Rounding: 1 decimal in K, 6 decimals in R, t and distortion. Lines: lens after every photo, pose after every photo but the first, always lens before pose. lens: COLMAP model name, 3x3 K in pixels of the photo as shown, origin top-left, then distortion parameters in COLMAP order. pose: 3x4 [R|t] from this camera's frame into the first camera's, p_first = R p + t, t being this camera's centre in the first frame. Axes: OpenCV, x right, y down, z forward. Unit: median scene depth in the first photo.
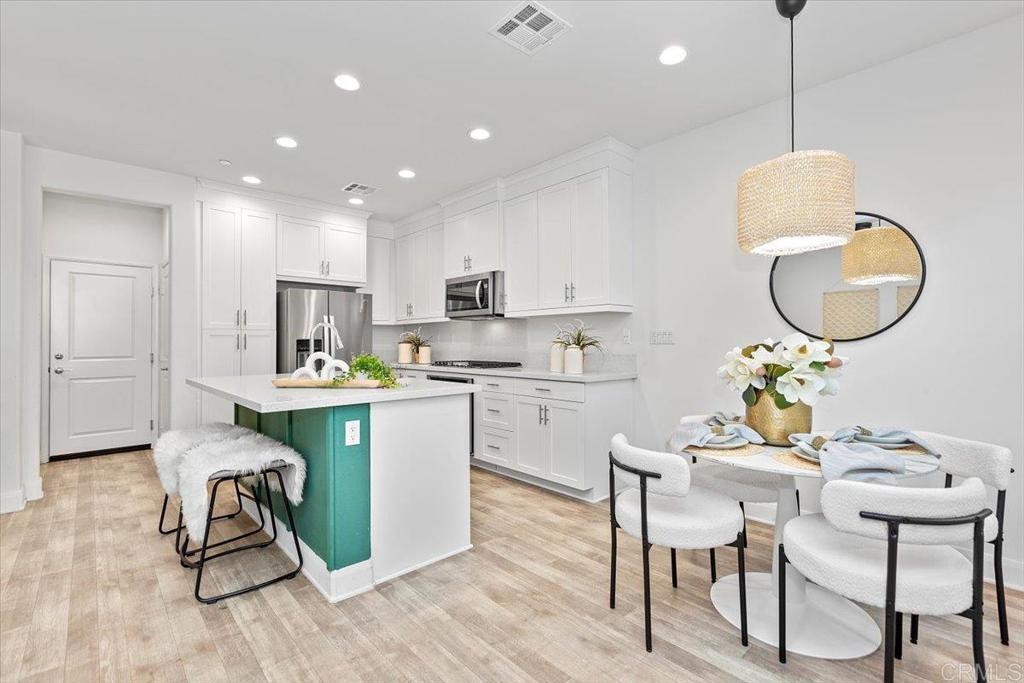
lens RADIAL K [[462.4, 0, 515.0], [0, 462.4, 336.1], [0, 0, 1]] dist [0.004892, 0.000015]
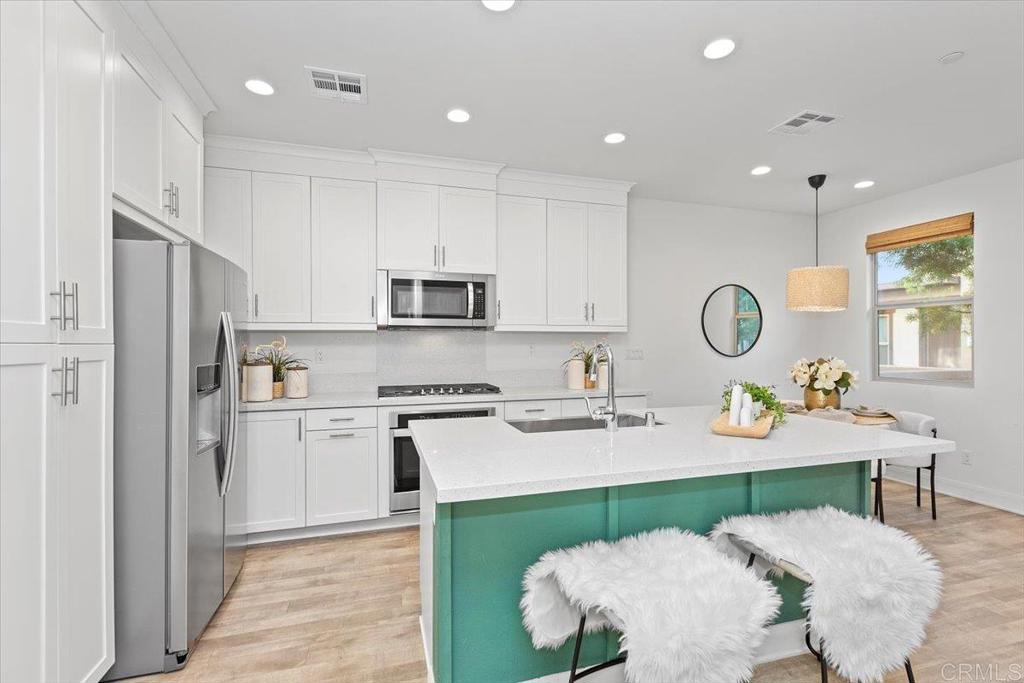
lens RADIAL K [[462.4, 0, 509.6], [0, 462.4, 341.6], [0, 0, 1]] dist [0.004892, 0.000015]
pose [[0.433409, 0.011920, 0.901118, -1.247455], [-0.011192, 0.999907, -0.007844, -0.024341], [-0.901128, -0.006686, 0.433502, 0.984142]]
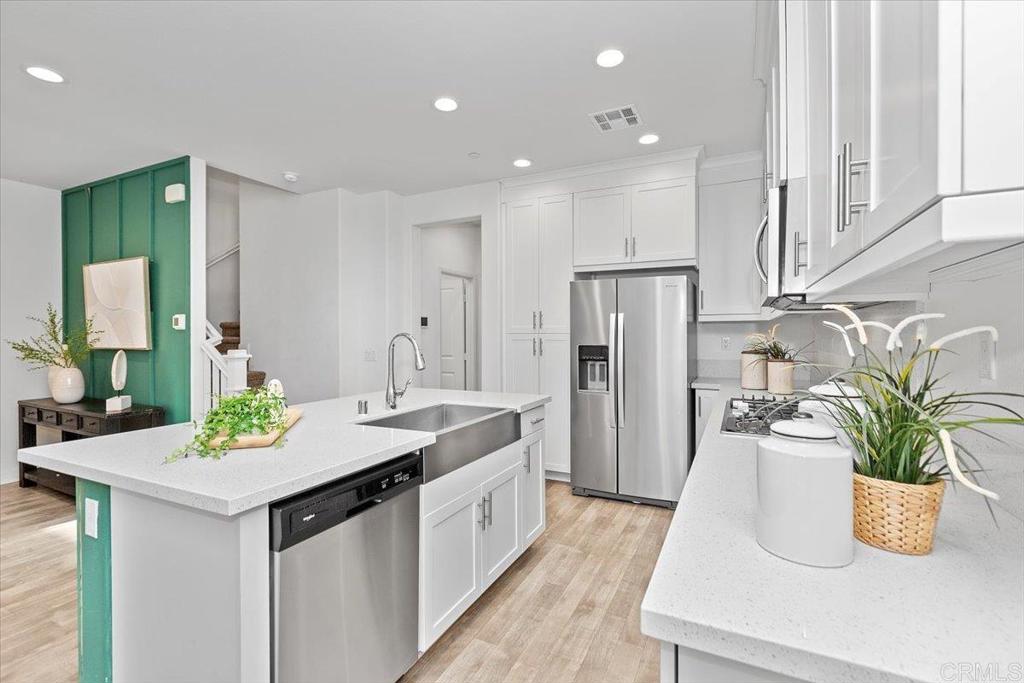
lens RADIAL K [[462.4, 0, 510.2], [0, 462.4, 334.1], [0, 0, 1]] dist [0.004892, 0.000015]
pose [[0.364913, 0.007016, -0.931015, 0.377690], [0.013499, 0.999827, 0.012826, -0.041060], [0.930944, -0.017248, 0.364755, 1.037714]]
